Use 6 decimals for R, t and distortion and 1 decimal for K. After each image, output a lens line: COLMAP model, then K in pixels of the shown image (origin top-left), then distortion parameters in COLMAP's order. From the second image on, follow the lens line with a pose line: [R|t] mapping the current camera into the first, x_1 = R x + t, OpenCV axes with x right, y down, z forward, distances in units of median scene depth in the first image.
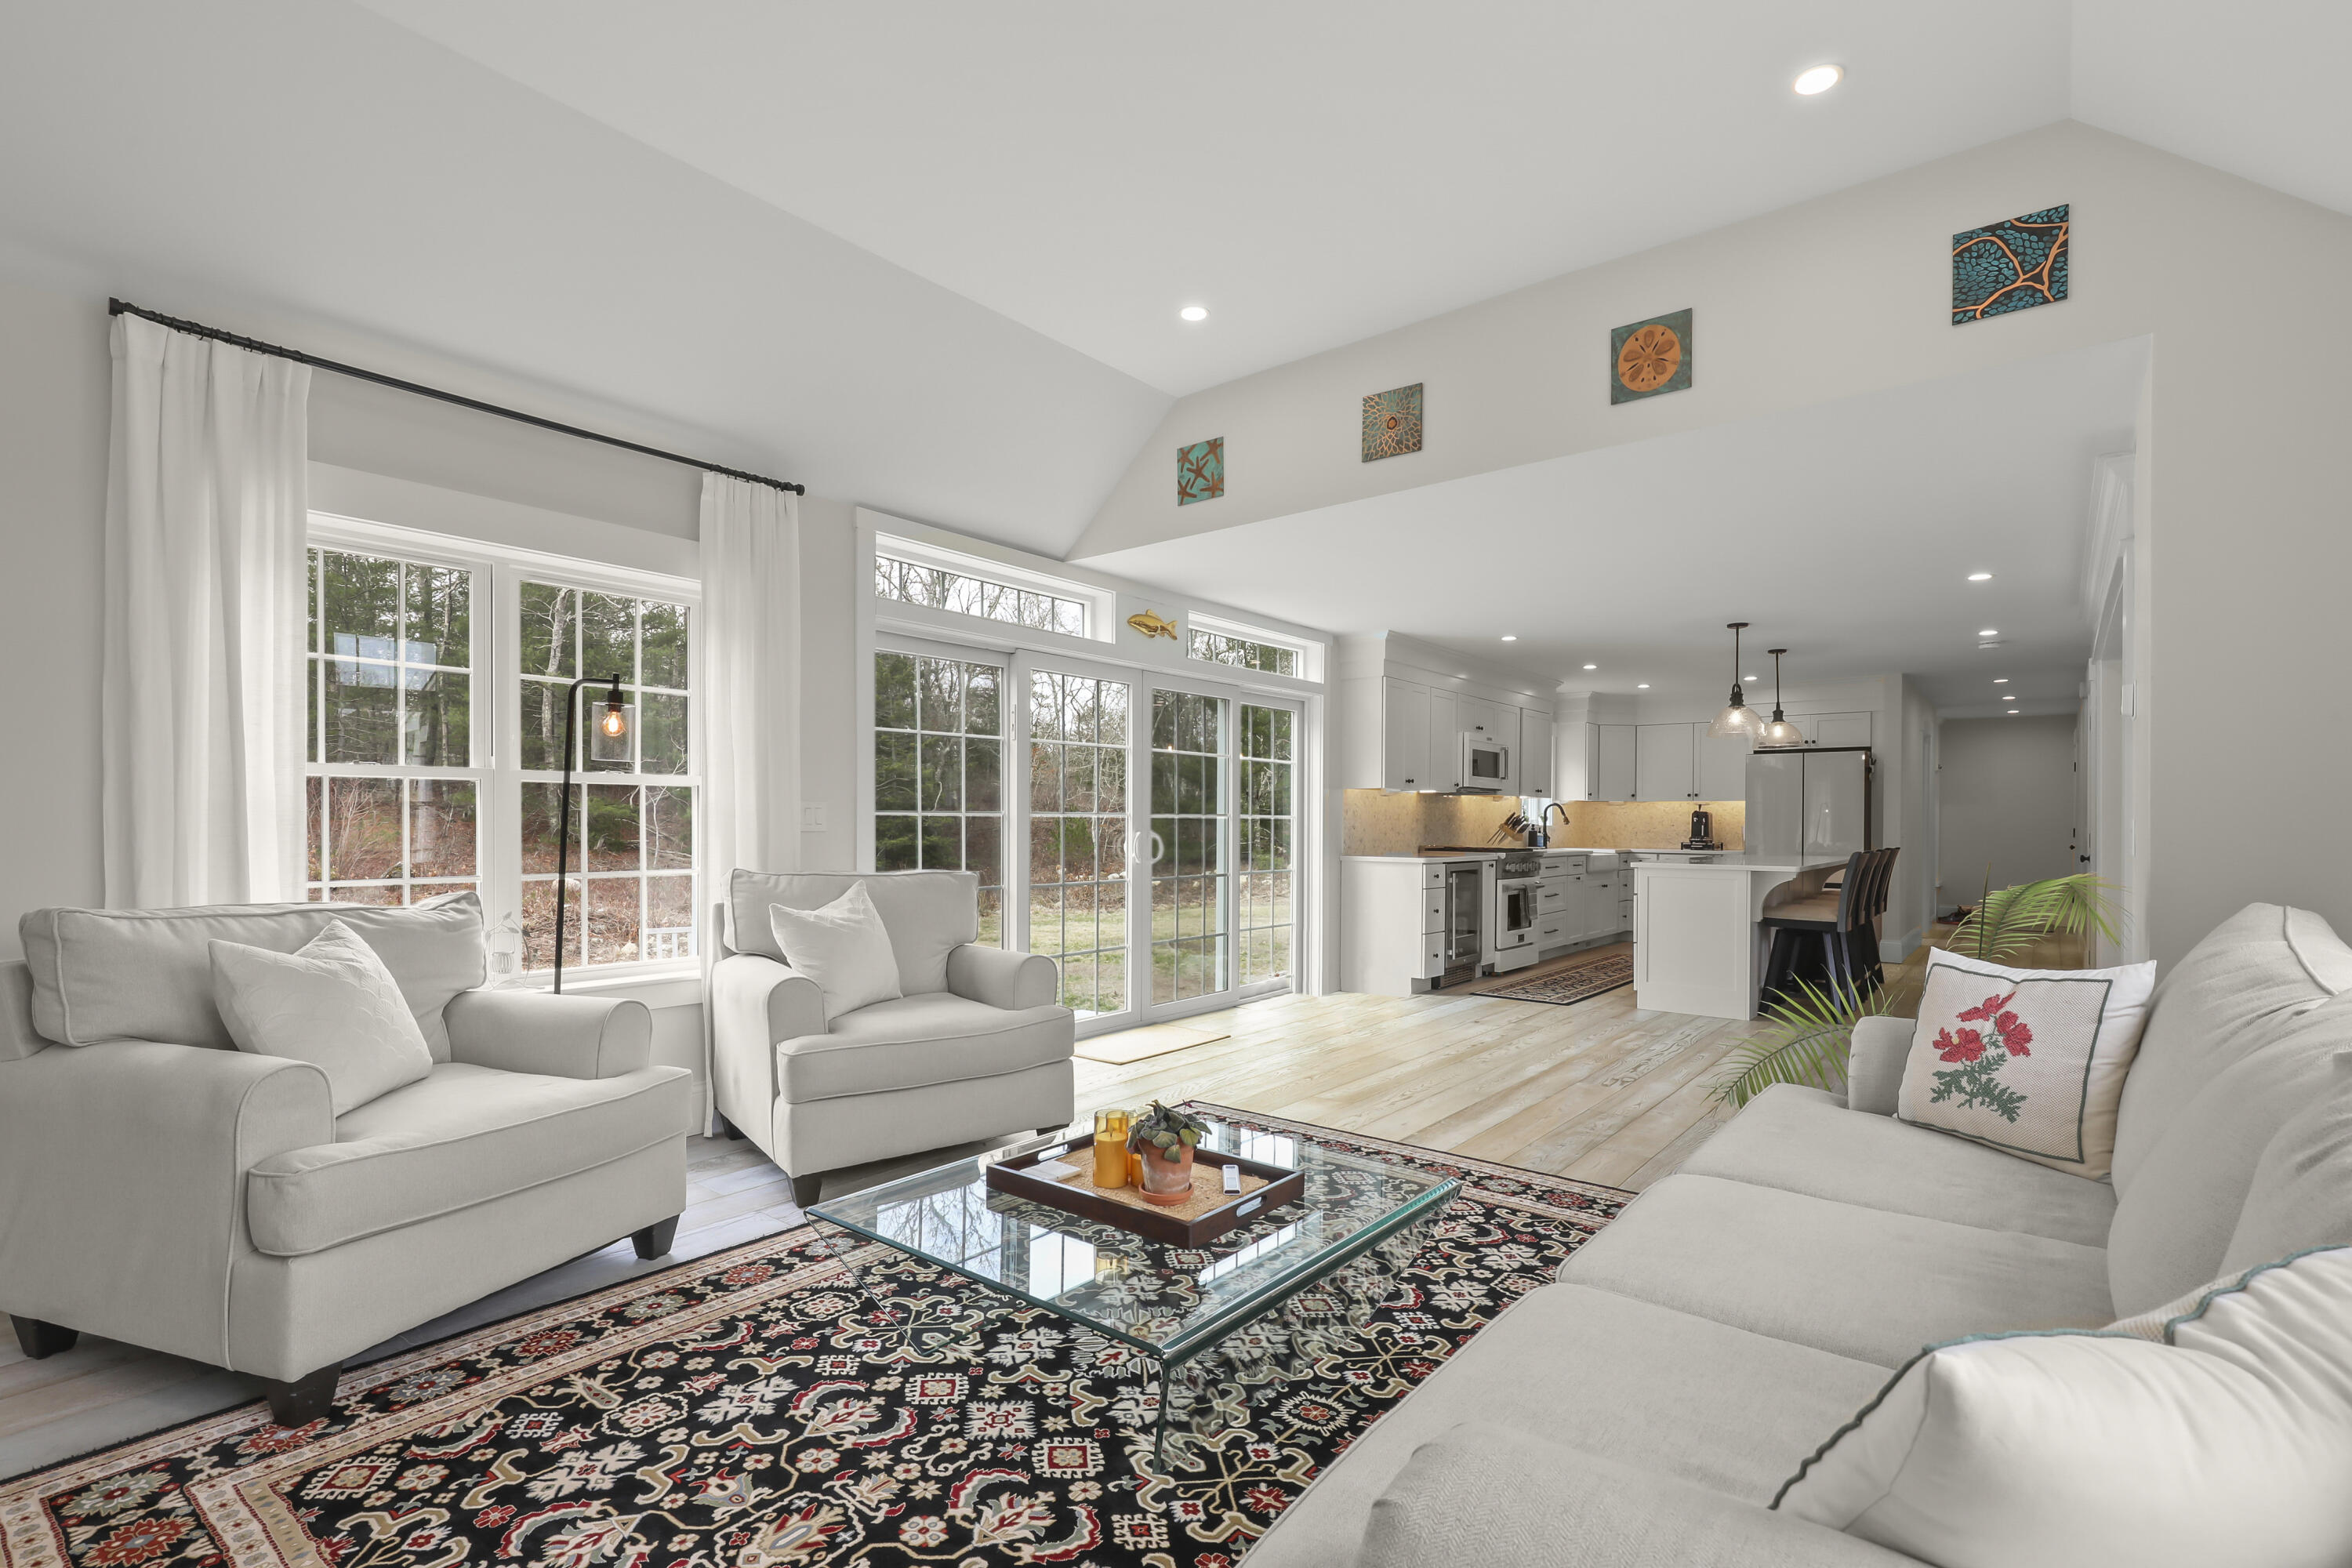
lens RADIAL K [[1065.3, 0, 1180.8], [0, 1065.3, 817.3], [0, 0, 1]] dist [-0.000039, -0.000644]
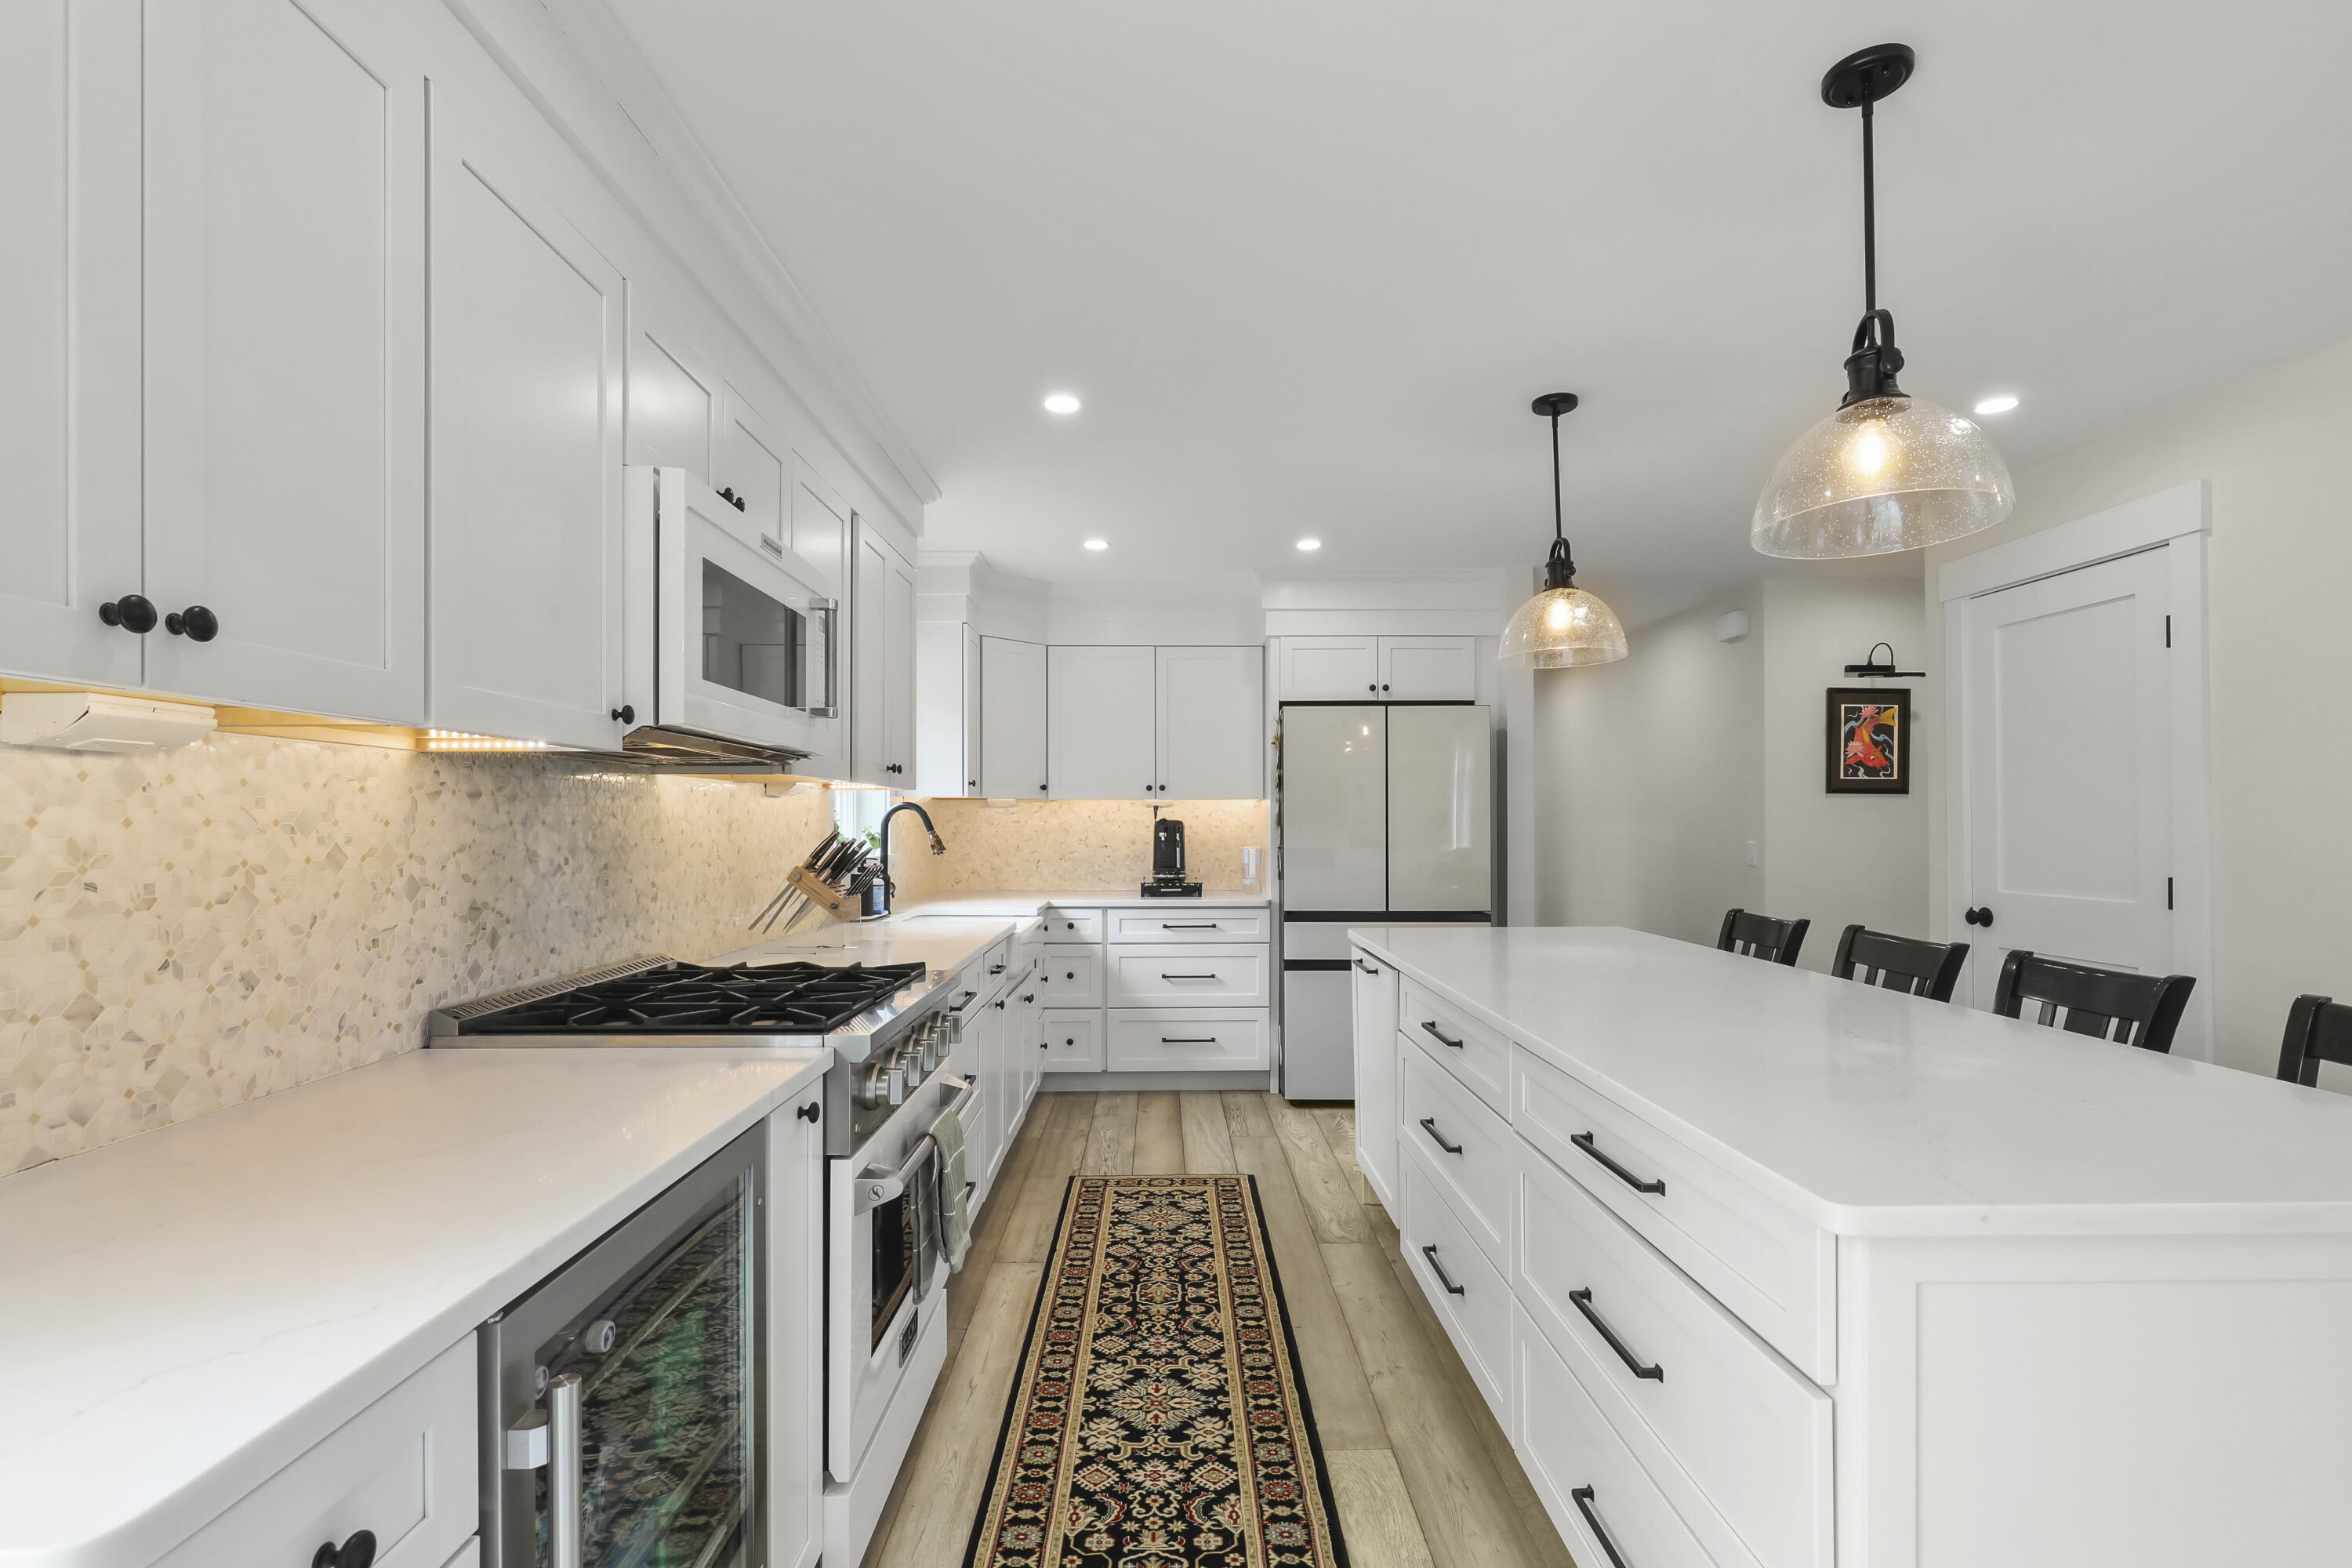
lens RADIAL K [[1065.3, 0, 1180.8], [0, 1065.3, 817.3], [0, 0, 1]] dist [-0.000039, -0.000644]
pose [[0.764722, -0.003733, 0.644350, 0.410061], [0.002088, 0.999992, 0.003315, -0.021634], [-0.644357, -0.001189, 0.764724, 1.518172]]
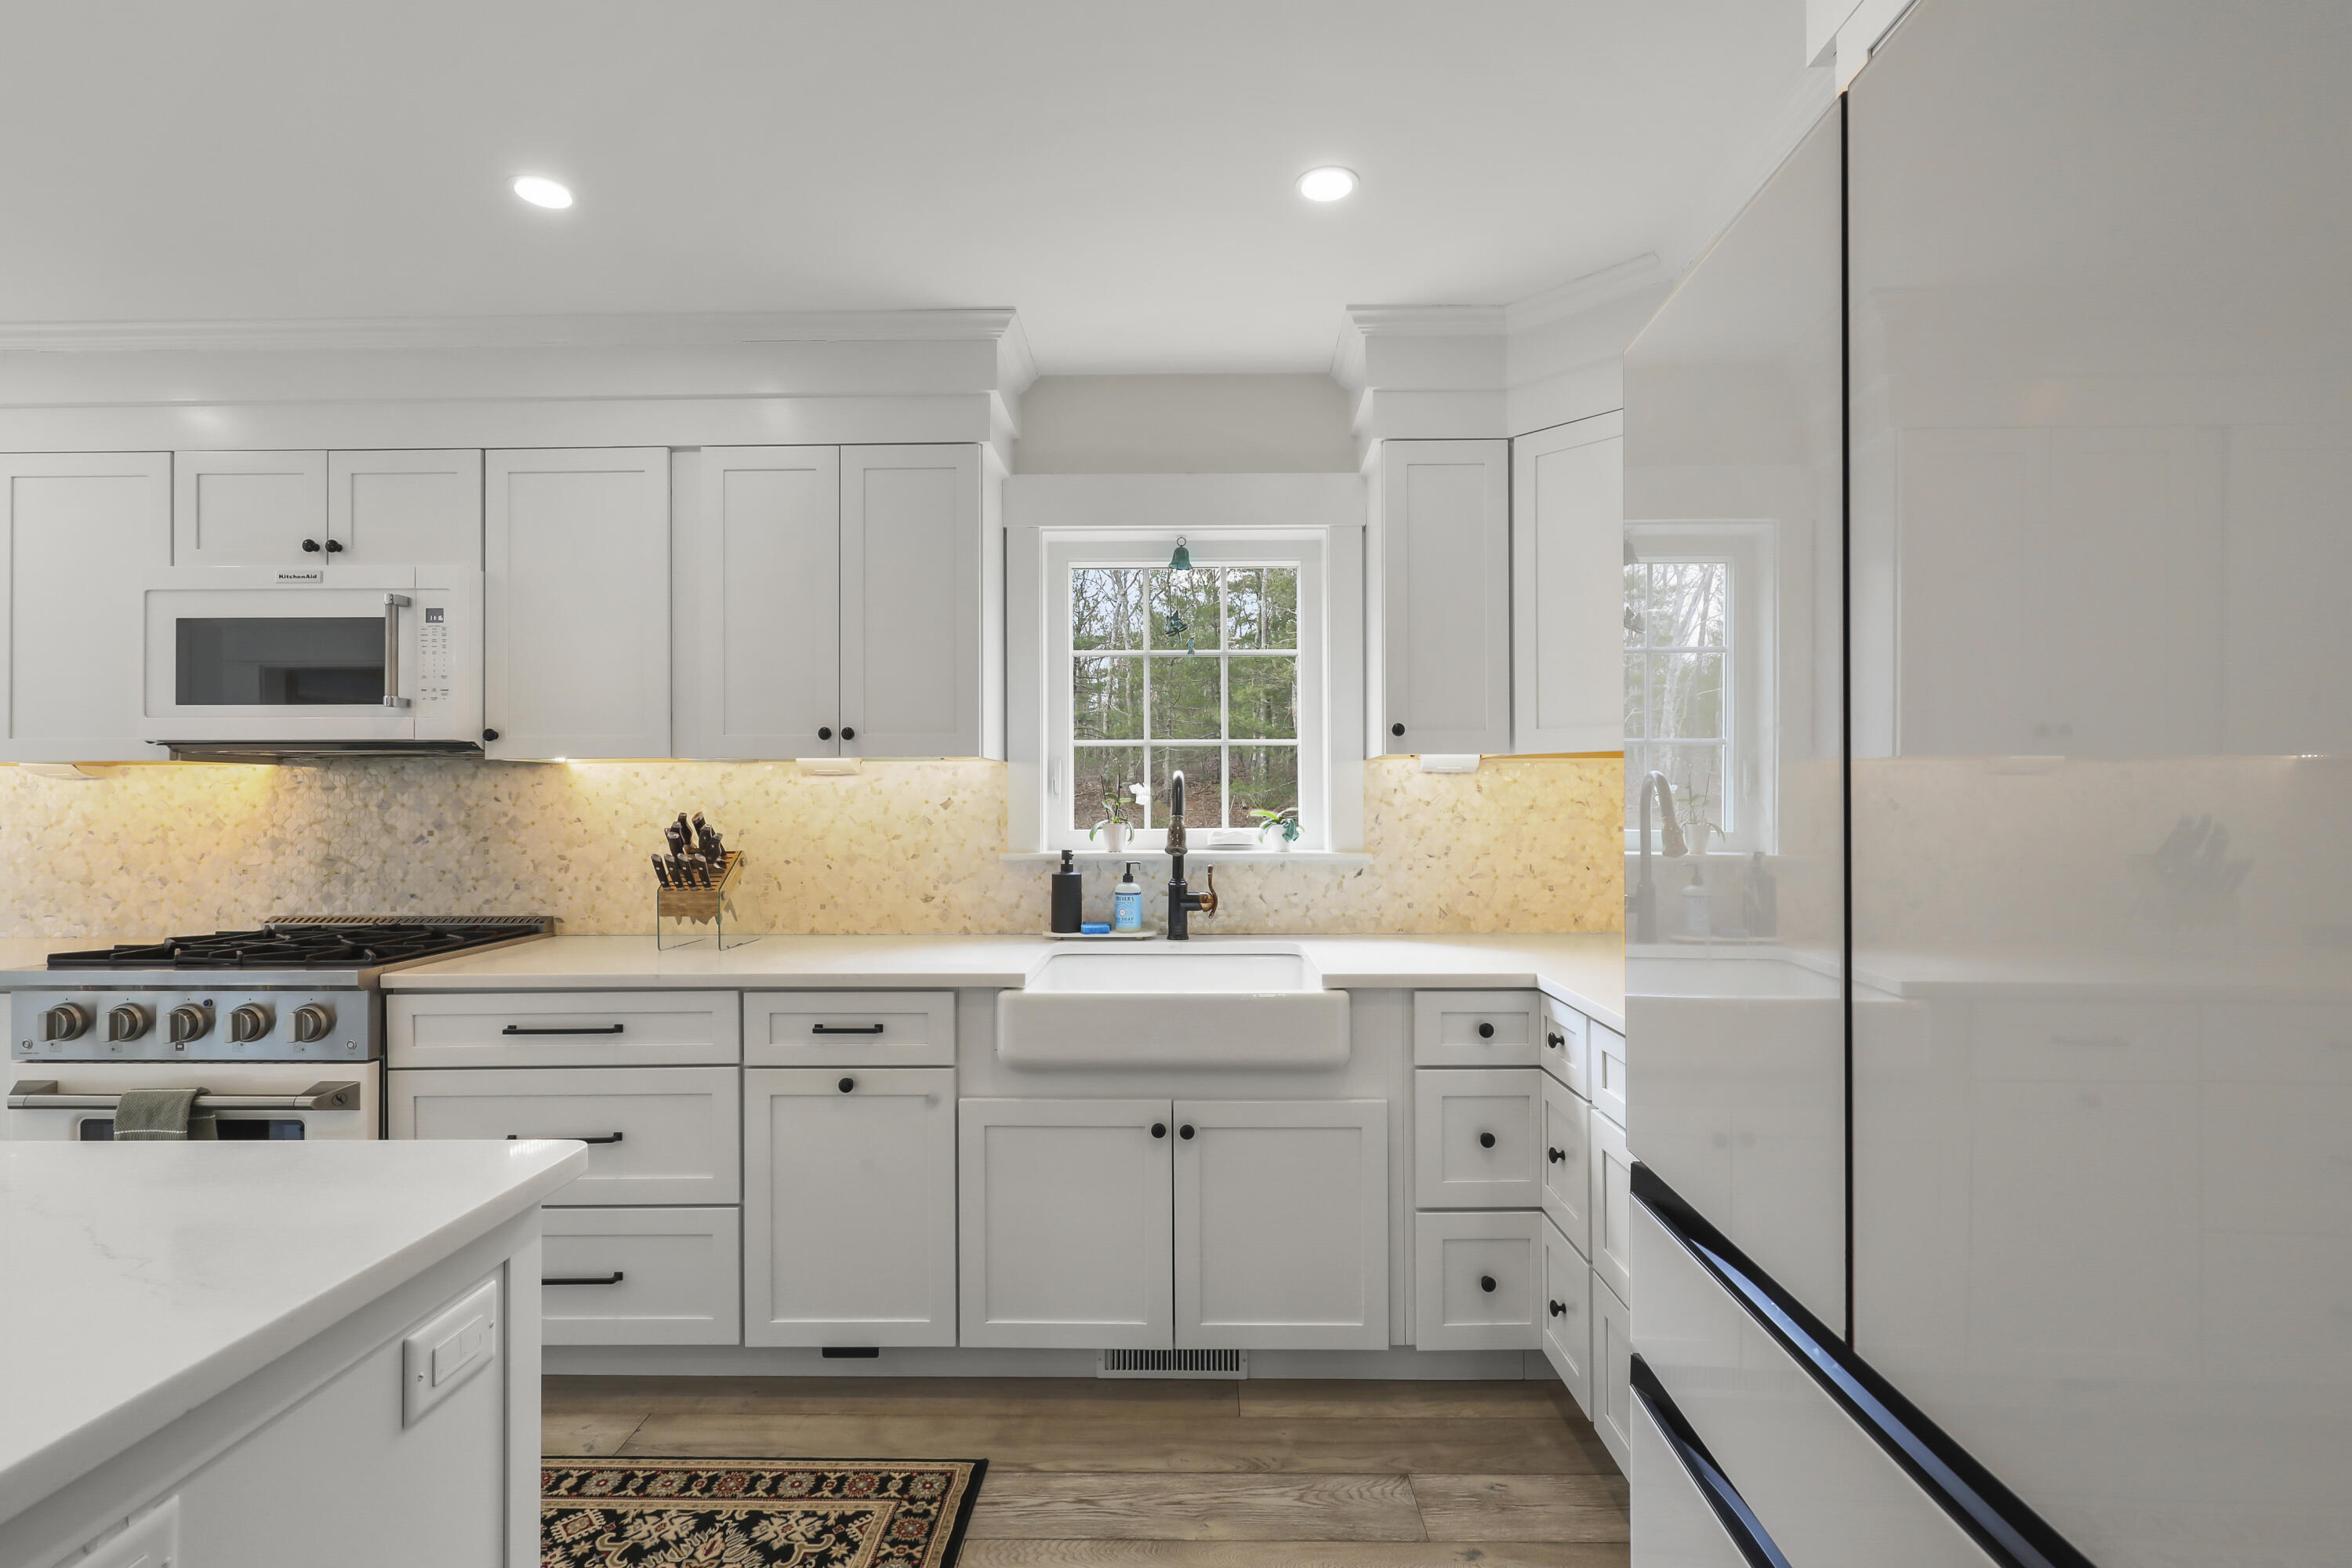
lens RADIAL K [[1087.1, 0, 1172.7], [0, 1087.1, 796.7], [0, 0, 1]] dist [-0.002171, 0.000364]
pose [[0.620408, -0.009766, -0.784218, 1.383619], [0.012020, 0.999923, -0.002943, -0.015724], [0.784187, -0.007601, 0.620478, 2.038613]]
